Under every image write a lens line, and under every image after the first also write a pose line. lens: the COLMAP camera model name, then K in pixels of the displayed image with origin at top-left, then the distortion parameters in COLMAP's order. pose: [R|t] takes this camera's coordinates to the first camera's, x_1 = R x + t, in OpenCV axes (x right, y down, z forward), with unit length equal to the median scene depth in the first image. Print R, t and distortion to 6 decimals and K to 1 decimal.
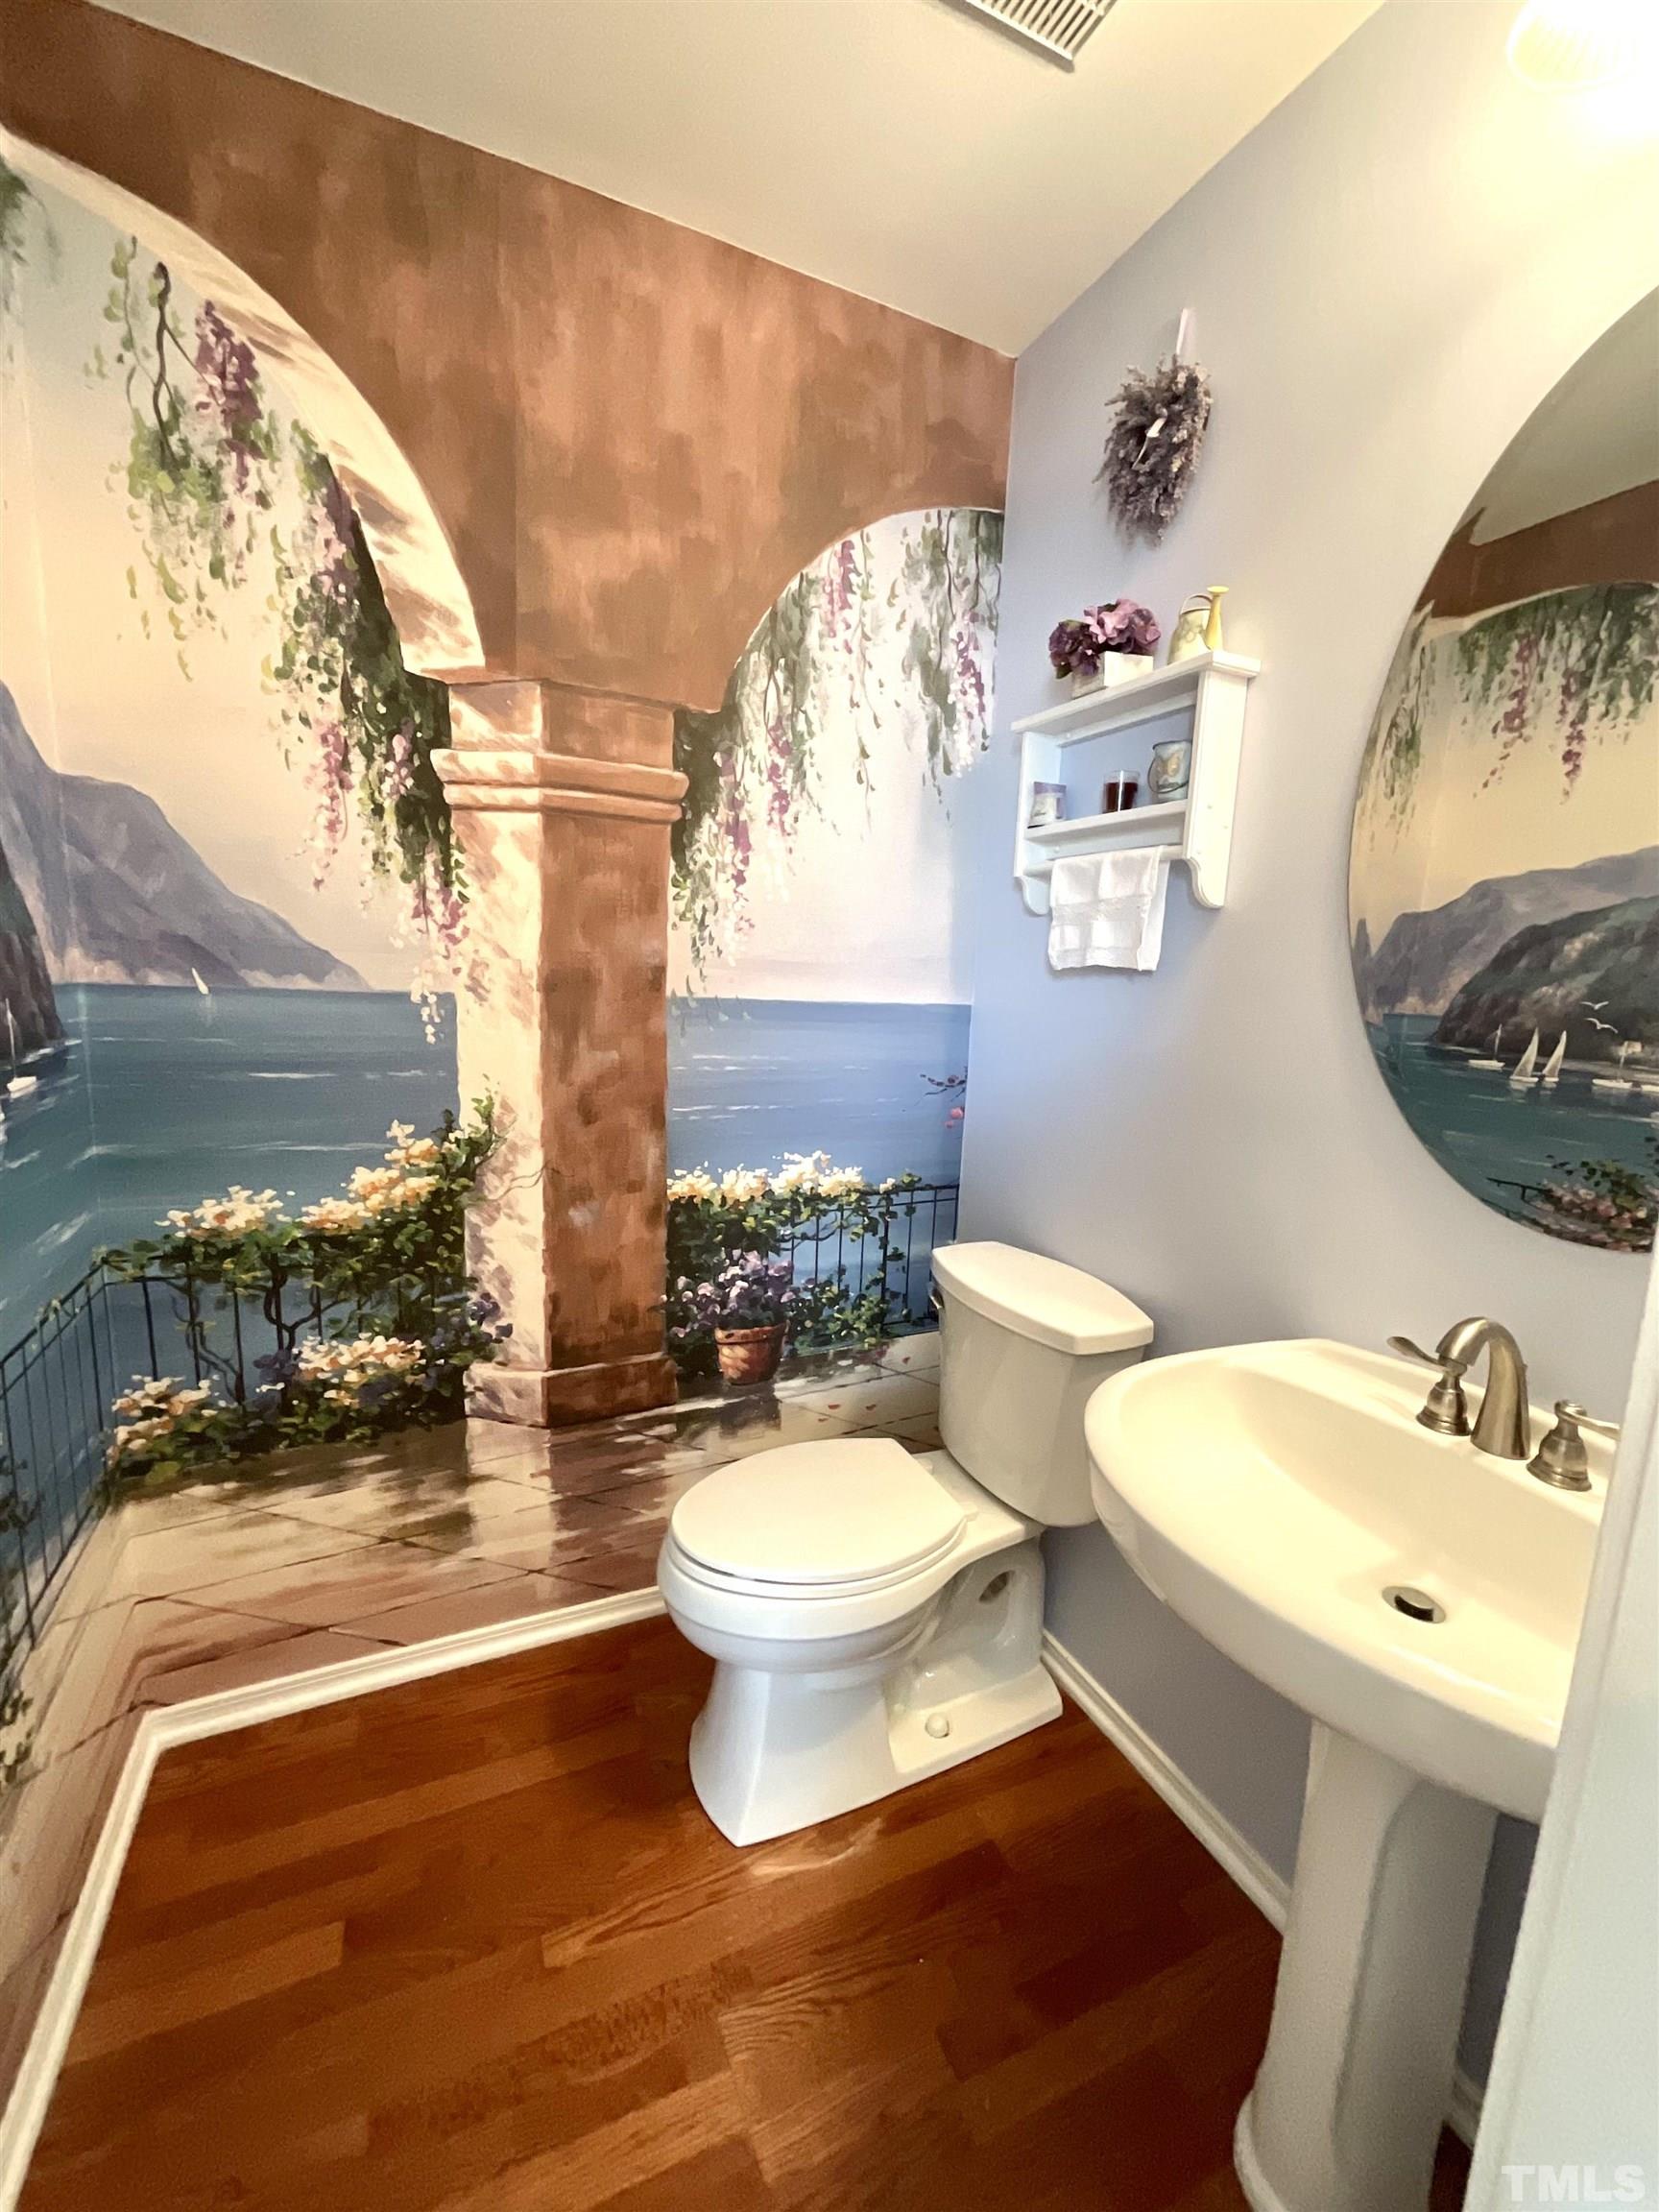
lens RADIAL K [[901.2, 0, 822.7], [0, 901.2, 1093.4], [0, 0, 1]] dist [-0.001116, 0.003433]
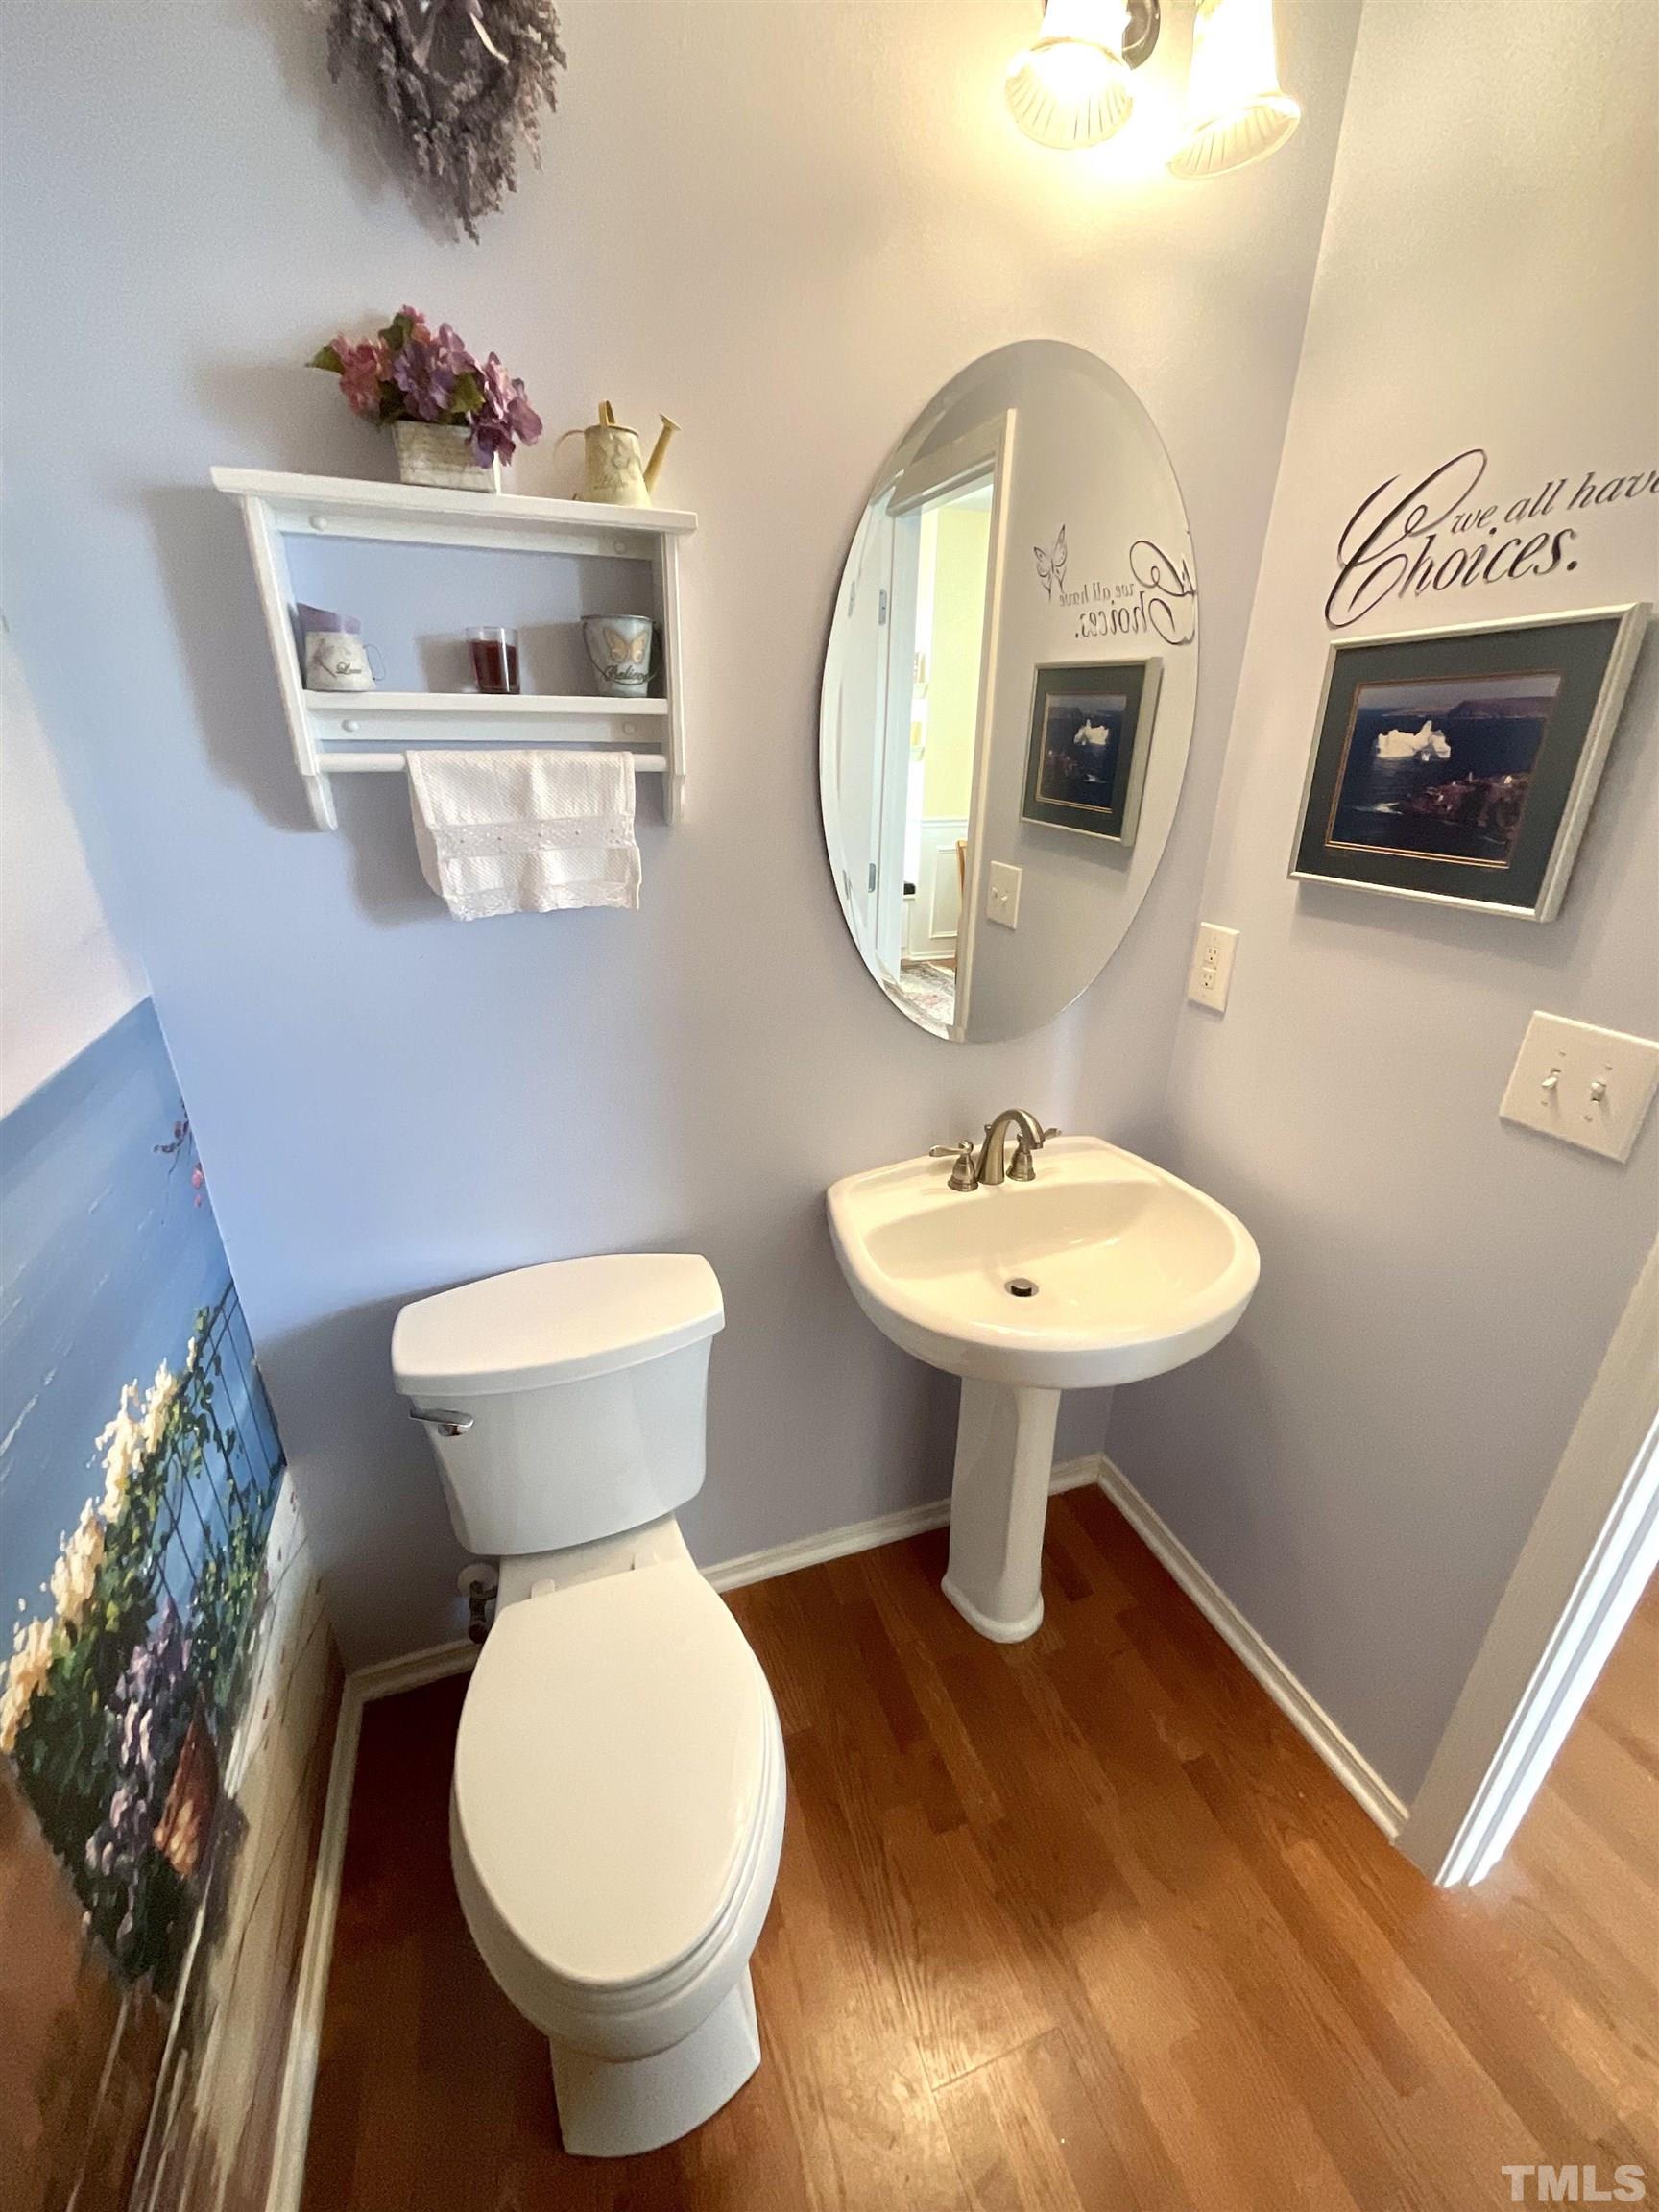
lens RADIAL K [[884.7, 0, 829.5], [0, 884.7, 1106.0], [0, 0, 1]] dist [-0.001809, 0.000048]
pose [[0.086049, -0.423783, 0.901667, -0.428893], [0.136894, 0.901469, 0.410626, -0.275359], [-0.986841, 0.088099, 0.135584, 0.706130]]
